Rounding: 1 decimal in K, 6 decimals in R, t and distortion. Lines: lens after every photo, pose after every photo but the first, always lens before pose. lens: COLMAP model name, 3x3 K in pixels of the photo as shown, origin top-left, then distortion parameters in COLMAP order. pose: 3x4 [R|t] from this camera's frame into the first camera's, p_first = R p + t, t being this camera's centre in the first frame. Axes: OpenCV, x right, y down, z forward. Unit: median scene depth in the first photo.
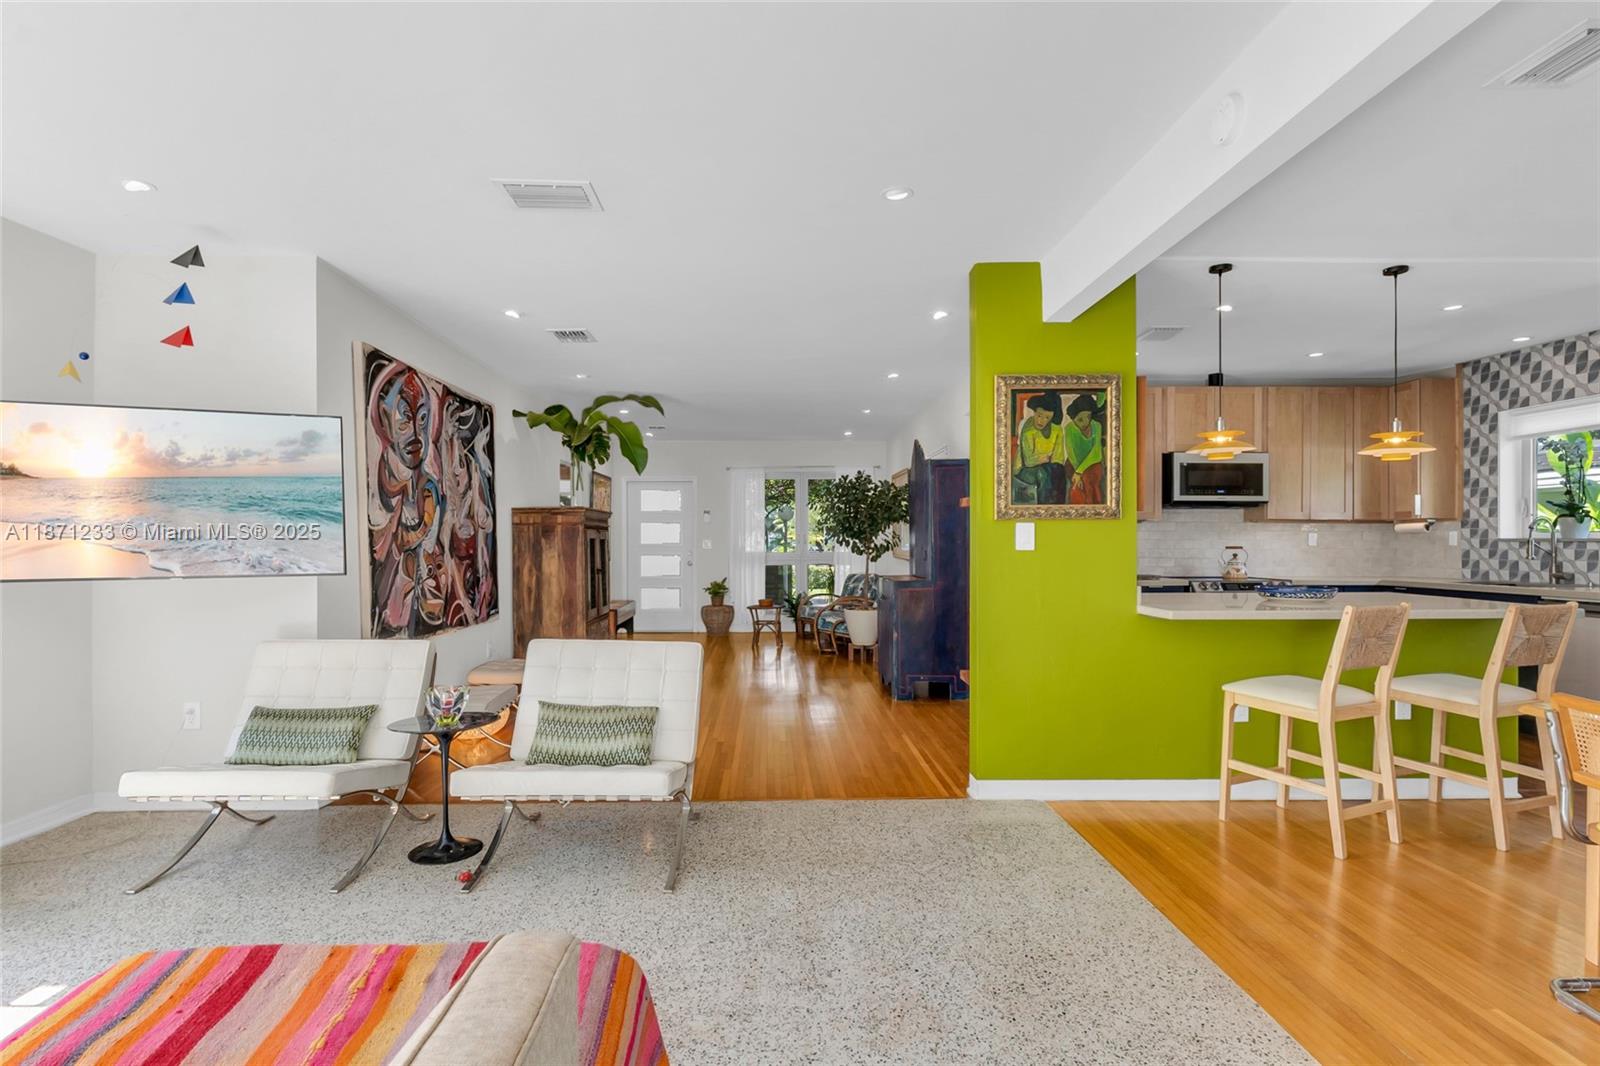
lens RADIAL K [[774.1, 0, 792.2], [0, 774.1, 540.4], [0, 0, 1]] dist [-0.000497, 0.000383]
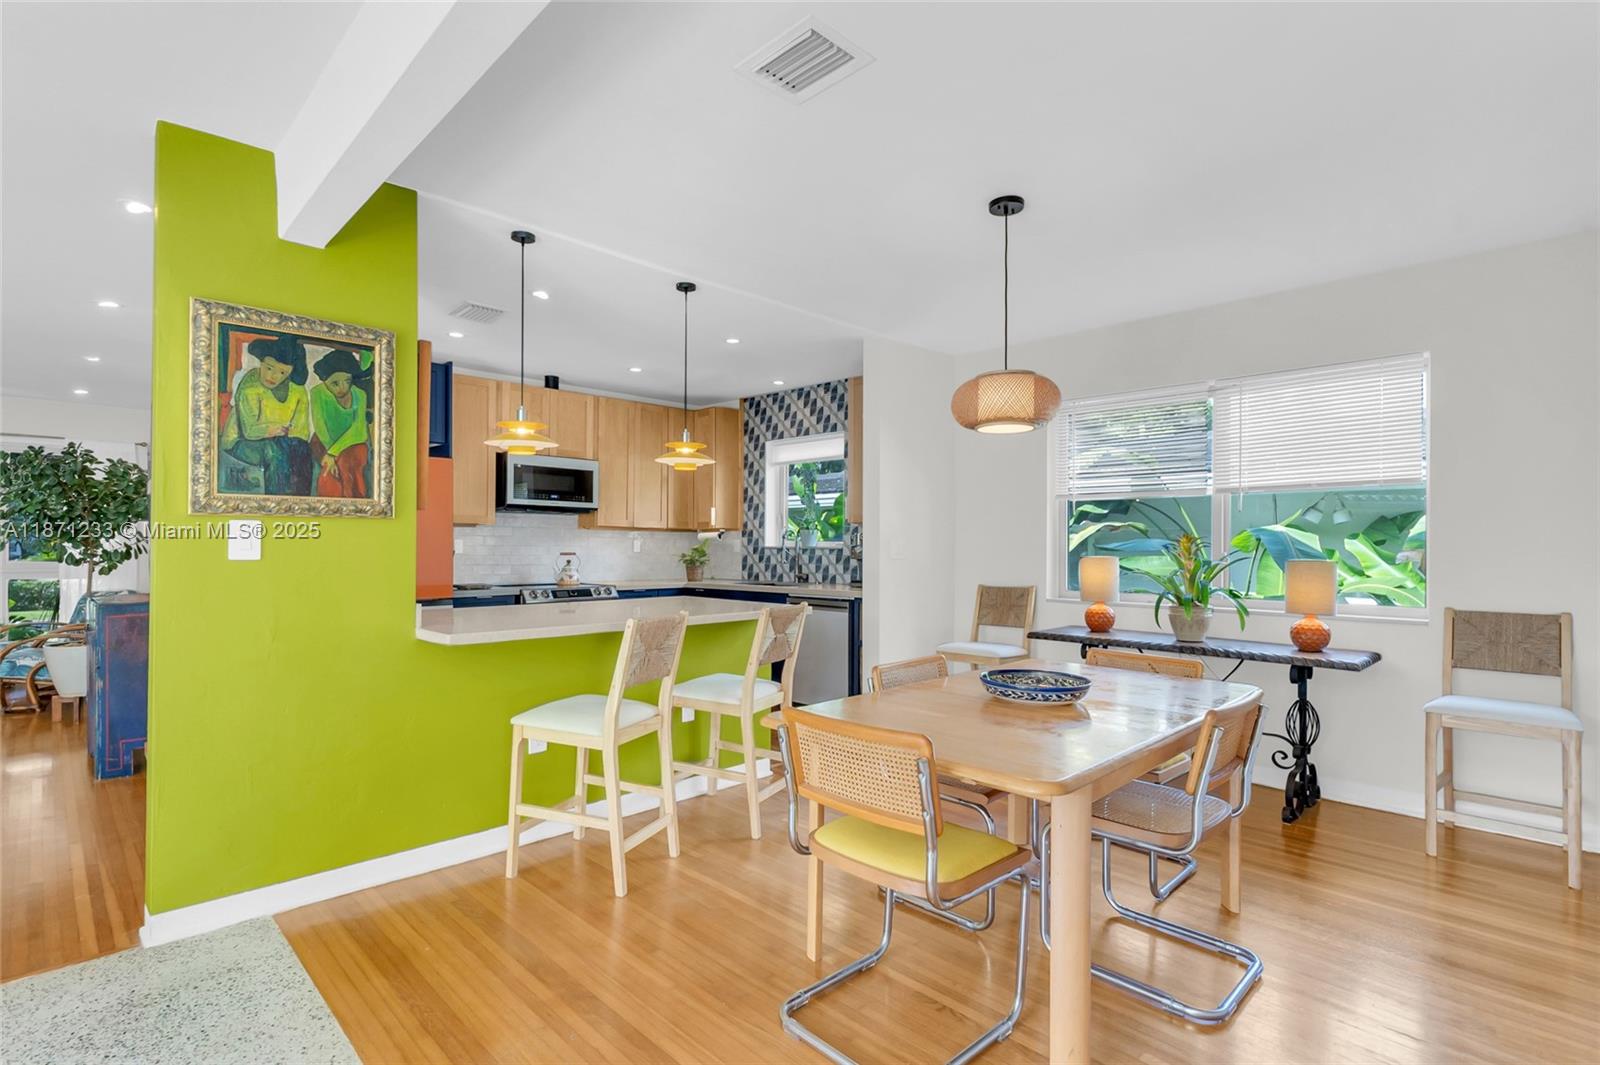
lens RADIAL K [[774.1, 0, 799.7], [0, 774.1, 541.8], [0, 0, 1]] dist [-0.000497, 0.000383]
pose [[0.714436, 0.008762, 0.699646, 0.145735], [-0.005036, 0.999960, -0.007380, -0.000543], [-0.699683, 0.001749, 0.714452, 0.134570]]
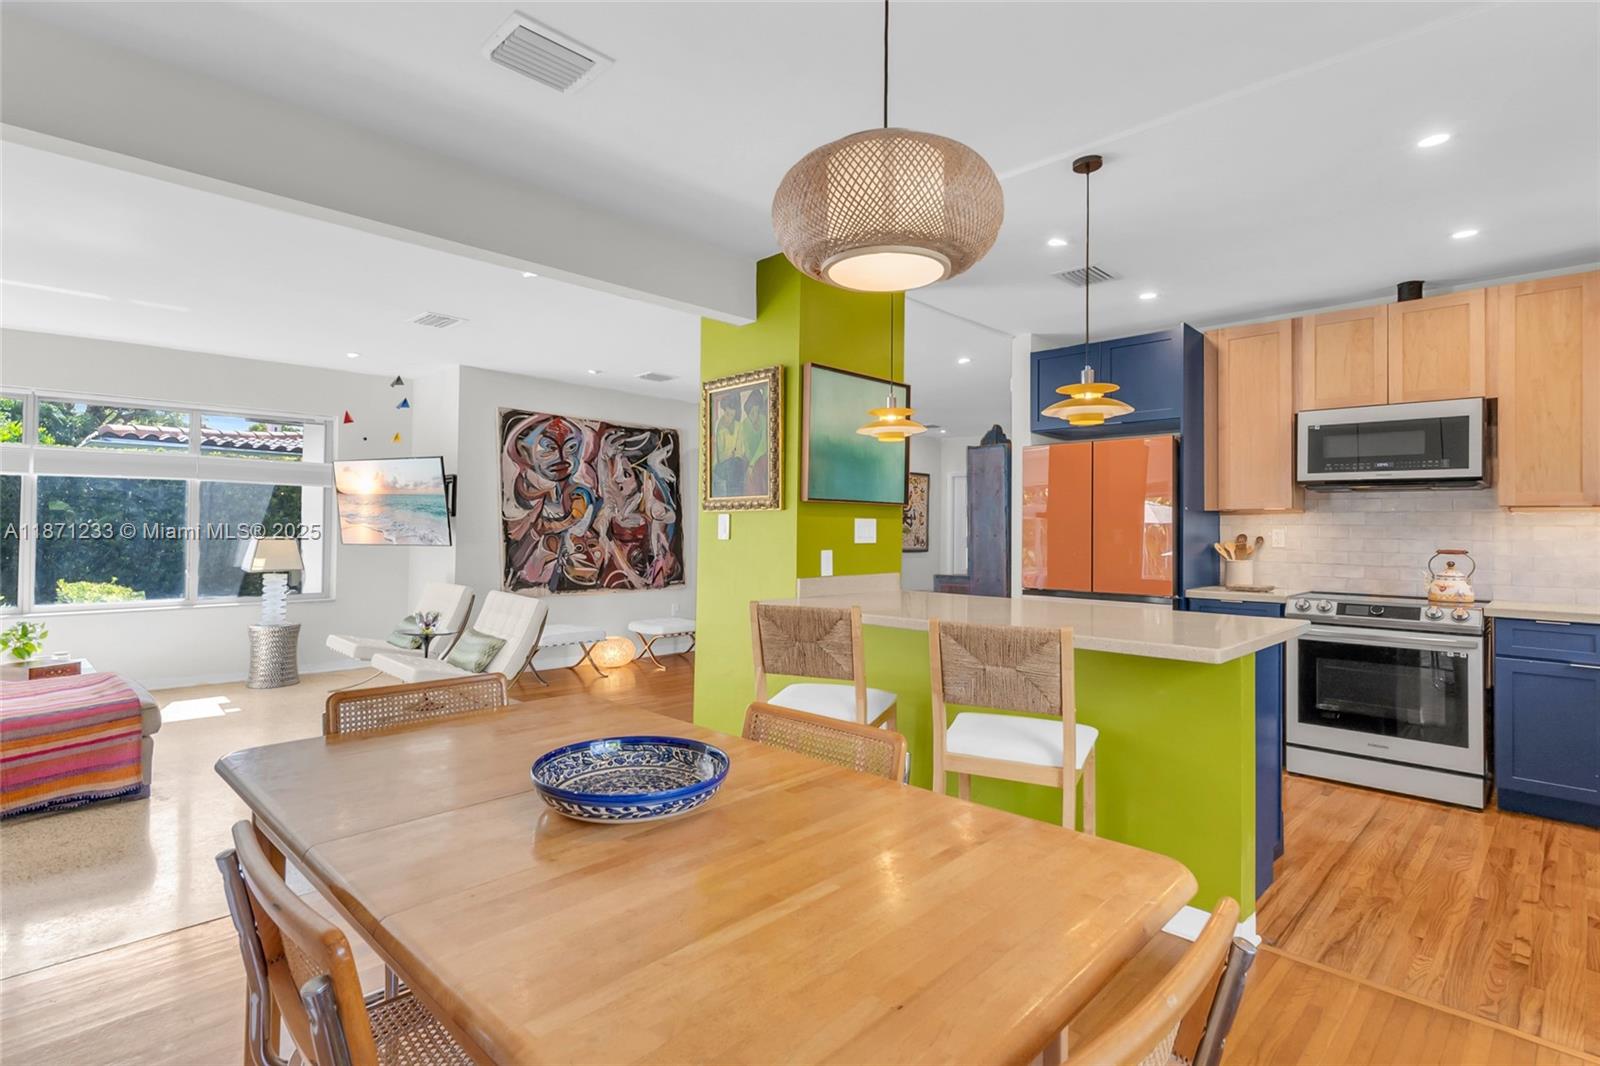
lens RADIAL K [[774.1, 0, 790.5], [0, 774.1, 518.5], [0, 0, 1]] dist [-0.000497, 0.000383]
pose [[0.691897, -0.000391, -0.721996, 0.967199], [-0.013403, 0.999821, -0.013386, -0.003792], [0.721872, 0.018938, 0.691767, 0.277047]]
